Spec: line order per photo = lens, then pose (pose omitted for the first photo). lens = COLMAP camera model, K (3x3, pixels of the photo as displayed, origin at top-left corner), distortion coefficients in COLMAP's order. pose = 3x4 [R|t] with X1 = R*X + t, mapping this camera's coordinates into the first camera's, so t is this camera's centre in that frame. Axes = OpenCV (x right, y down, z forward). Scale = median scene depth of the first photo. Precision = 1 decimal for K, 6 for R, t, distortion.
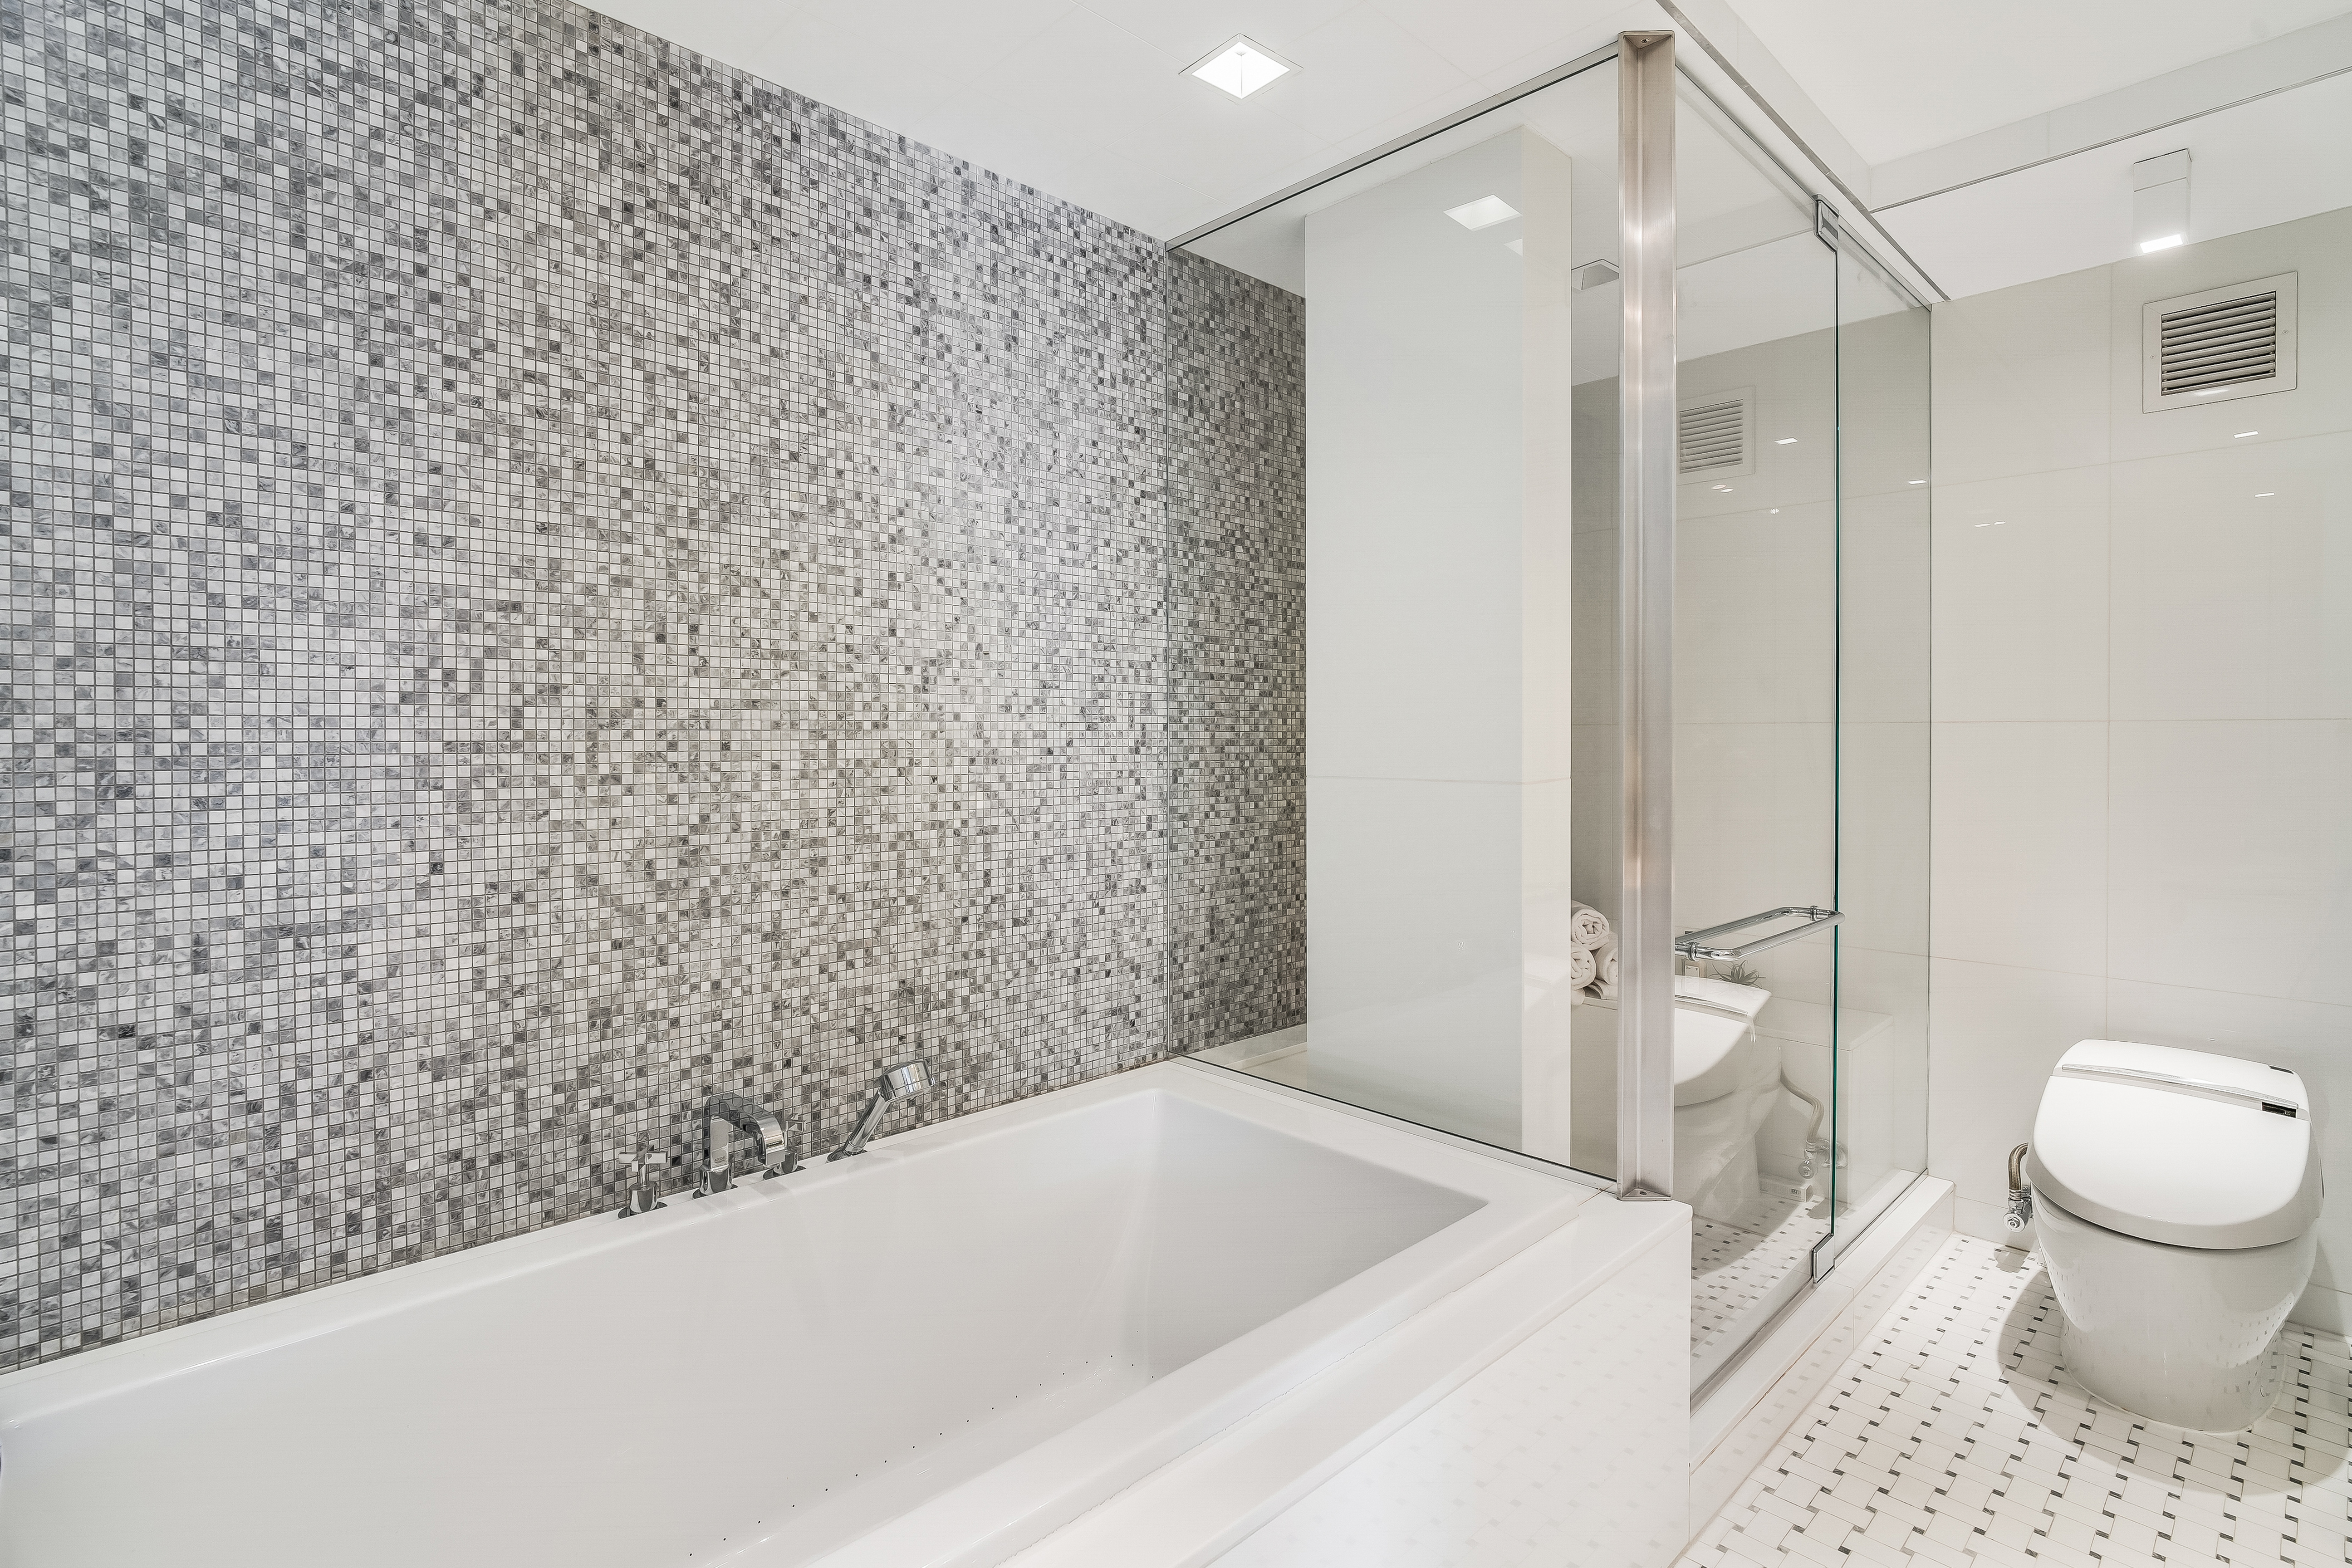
lens RADIAL K [[1143.5, 0, 1180.6], [0, 1143.5, 748.9], [0, 0, 1]] dist [-0.012381, 0.000223]
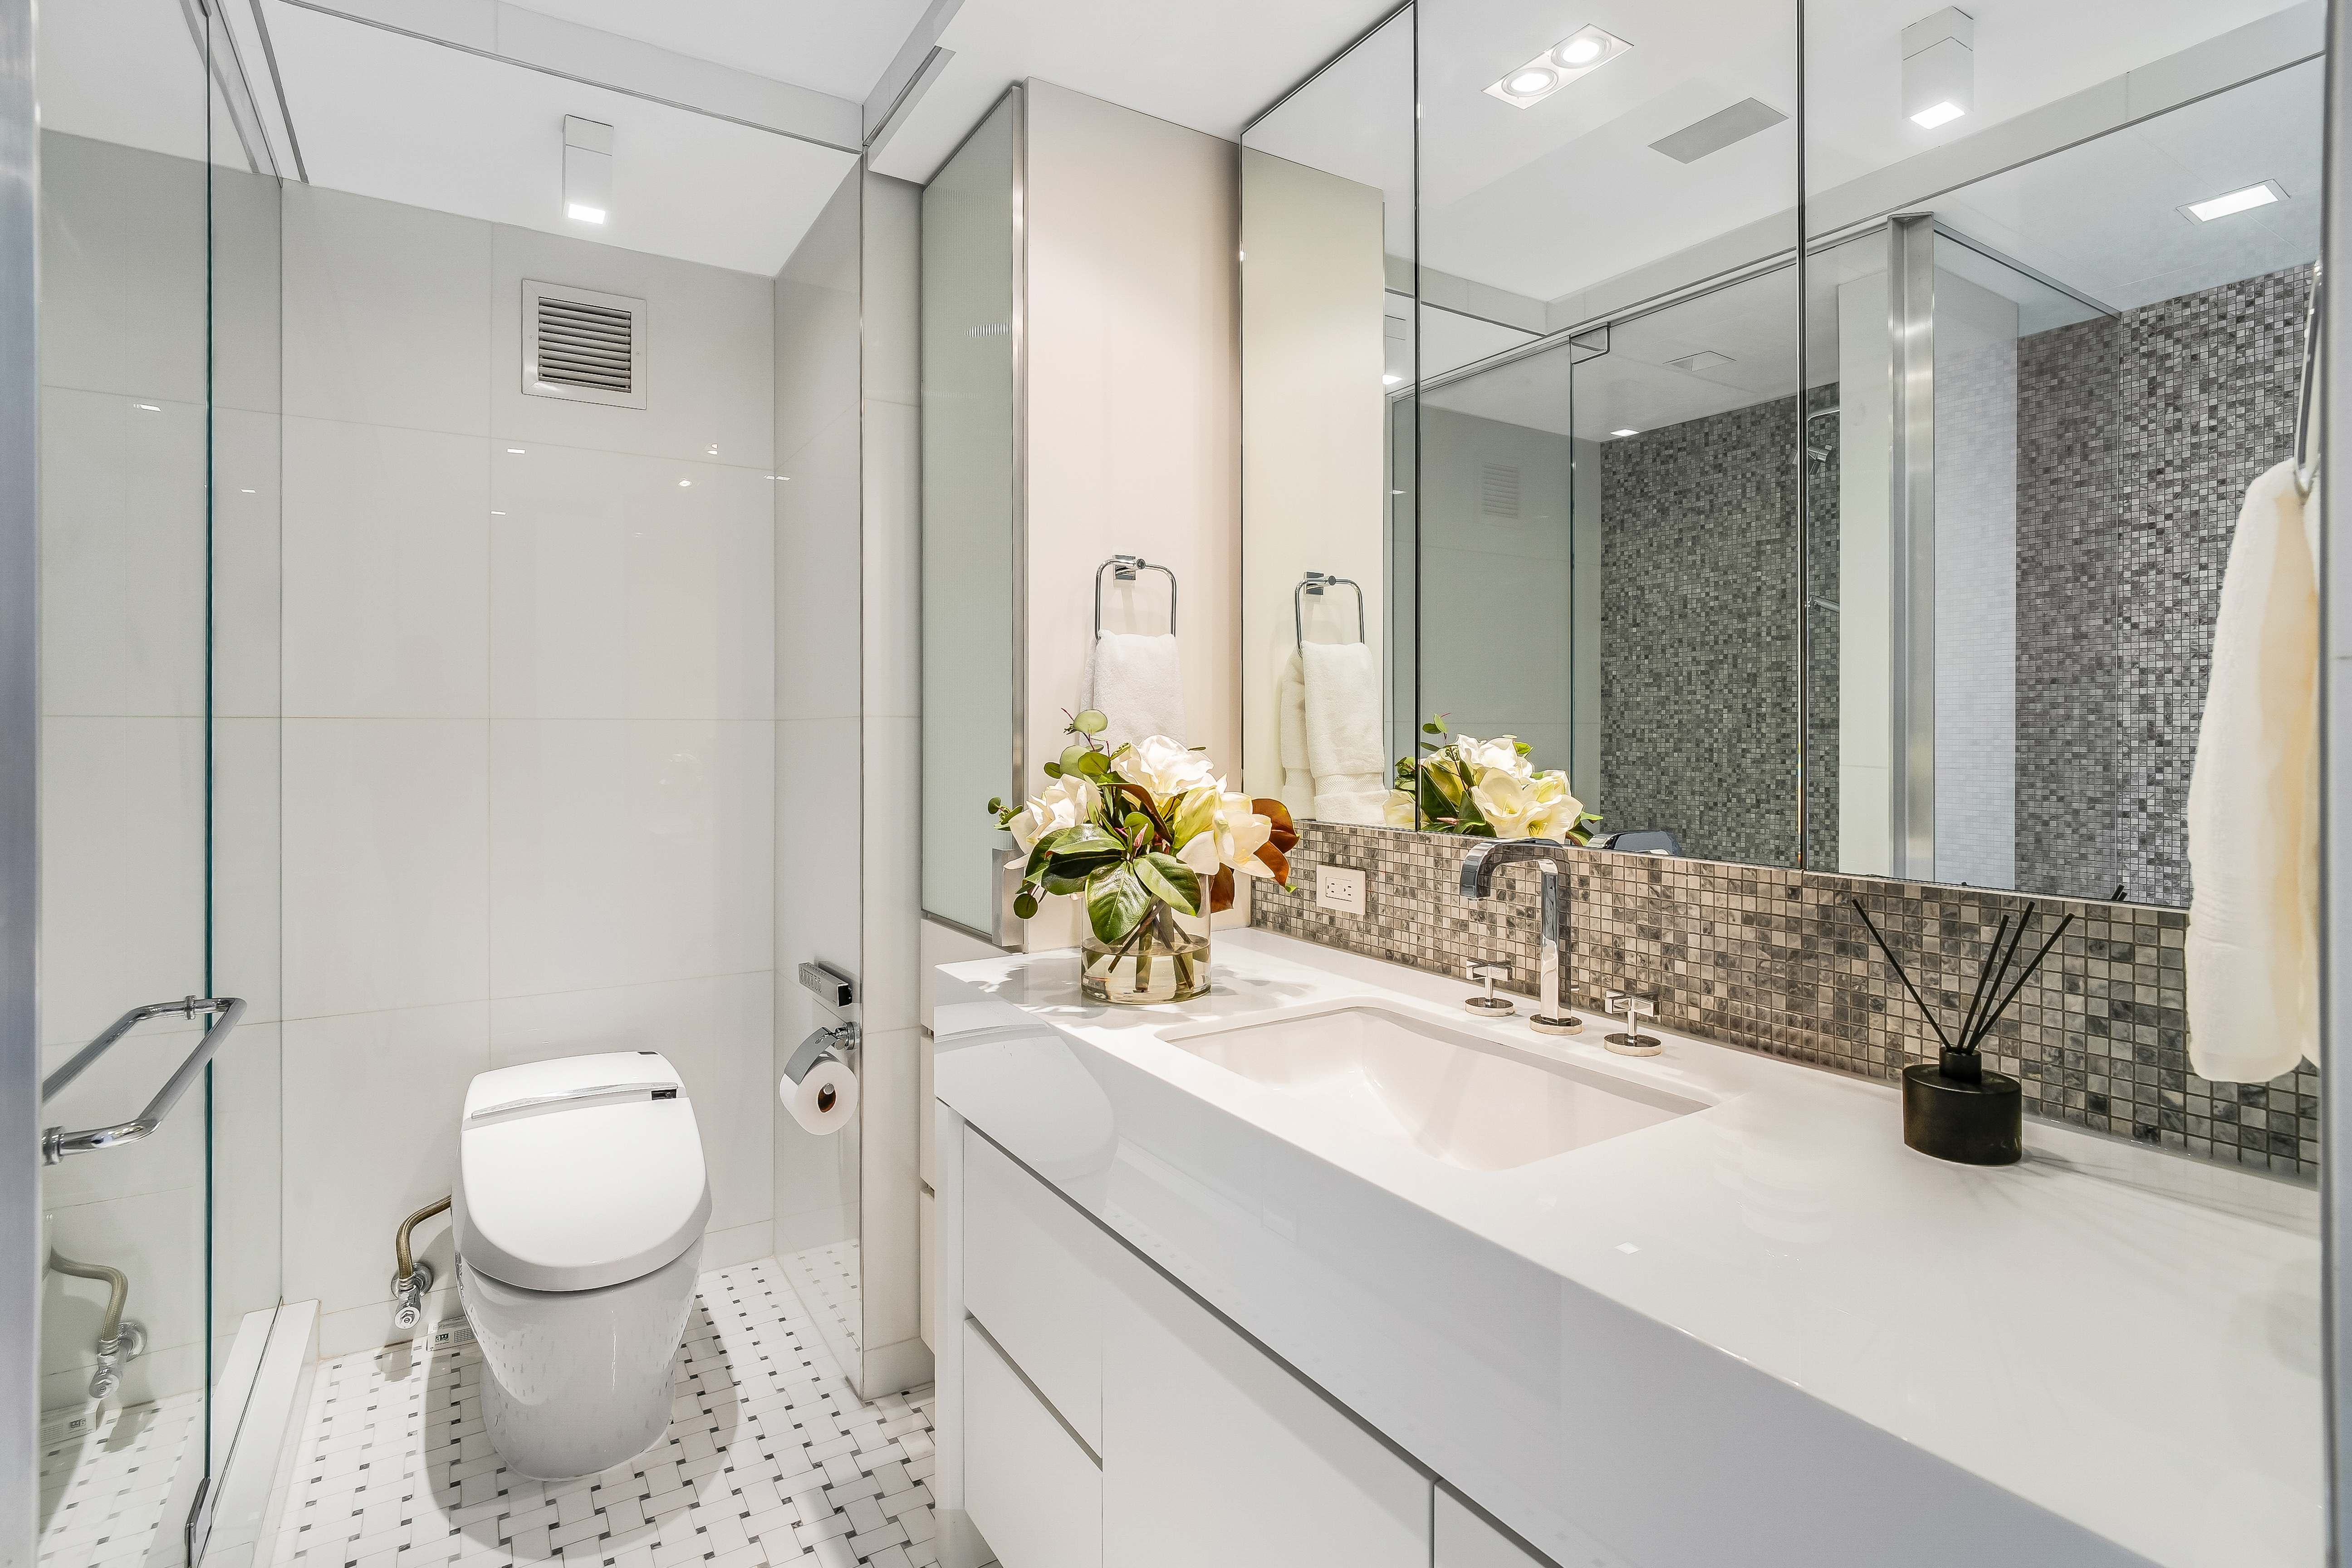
lens RADIAL K [[1154.1, 0, 1169.8], [0, 1154.1, 728.0], [0, 0, 1]] dist [-0.022724, 0.008404]
pose [[0.206204, 0.003195, 0.978504, 0.029679], [0.009735, 0.999938, -0.005317, -0.006922], [-0.978461, 0.010622, 0.206160, 0.291184]]
